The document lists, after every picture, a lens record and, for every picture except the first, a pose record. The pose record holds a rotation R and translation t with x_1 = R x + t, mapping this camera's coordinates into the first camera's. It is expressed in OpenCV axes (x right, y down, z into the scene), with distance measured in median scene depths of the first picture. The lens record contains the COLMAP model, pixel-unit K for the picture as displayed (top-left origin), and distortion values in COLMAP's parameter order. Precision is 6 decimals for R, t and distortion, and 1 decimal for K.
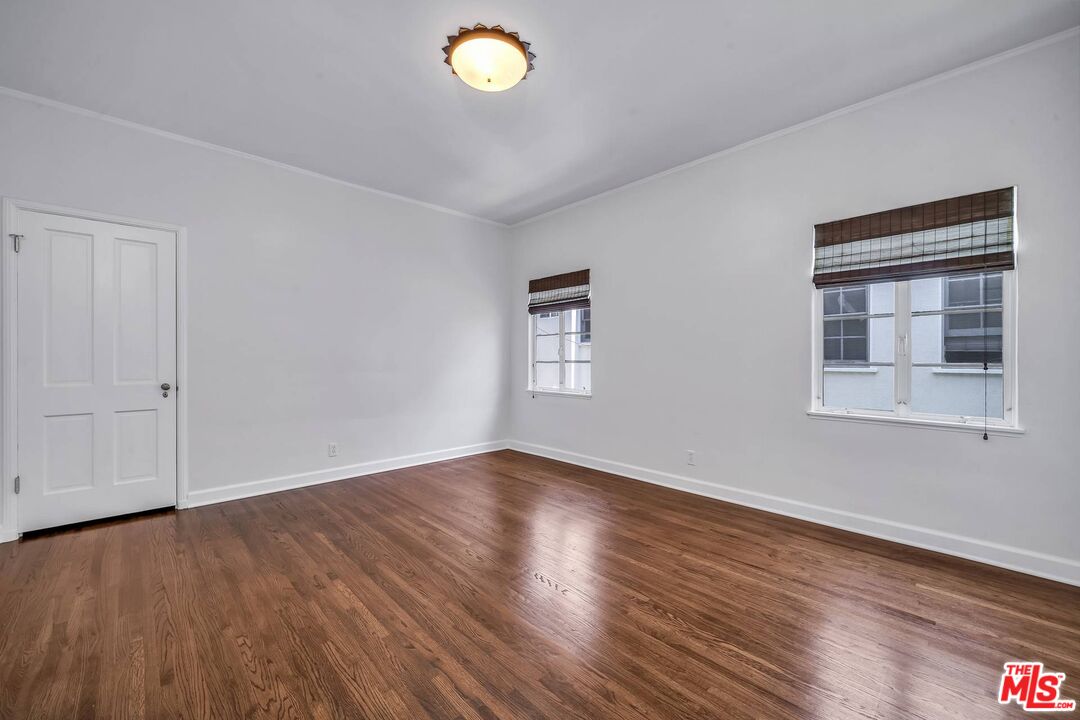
lens RADIAL K [[437.1, 0, 540.0], [0, 437.1, 360.0], [0, 0, 1]] dist [0.000583, 0.000064]
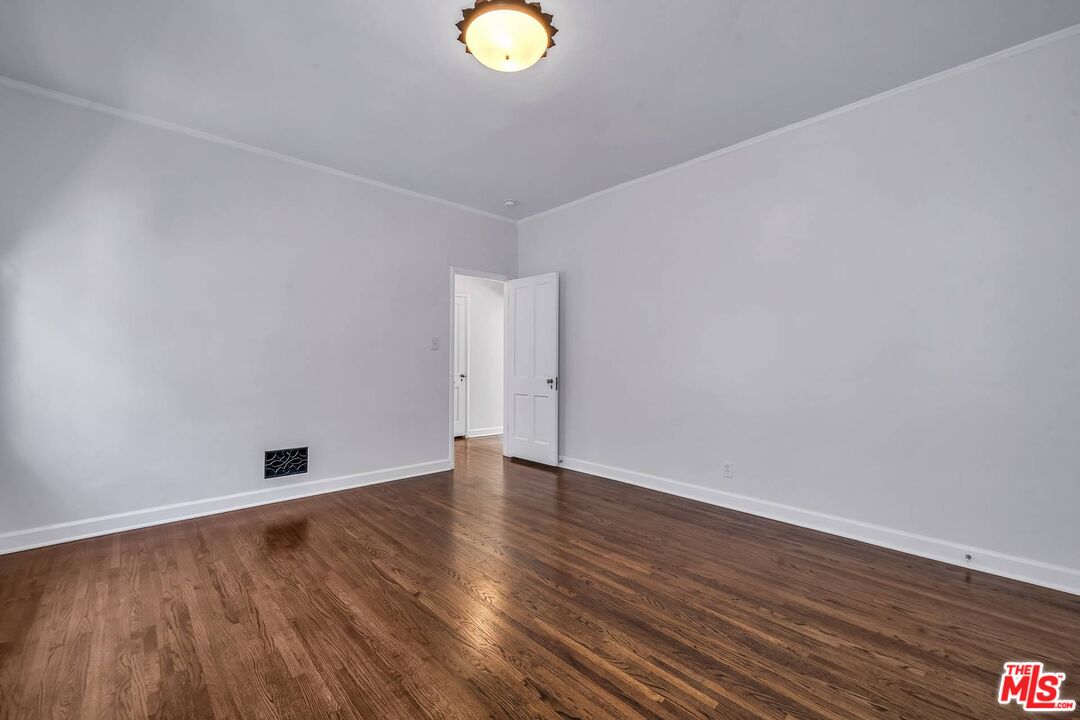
lens RADIAL K [[437.1, 0, 540.0], [0, 437.1, 360.0], [0, 0, 1]] dist [0.000583, 0.000064]
pose [[-0.999967, -0.002926, 0.007578, -0.207731], [-0.002900, 0.999990, 0.003444, -0.012264], [-0.007588, 0.003422, -0.999965, 2.052974]]
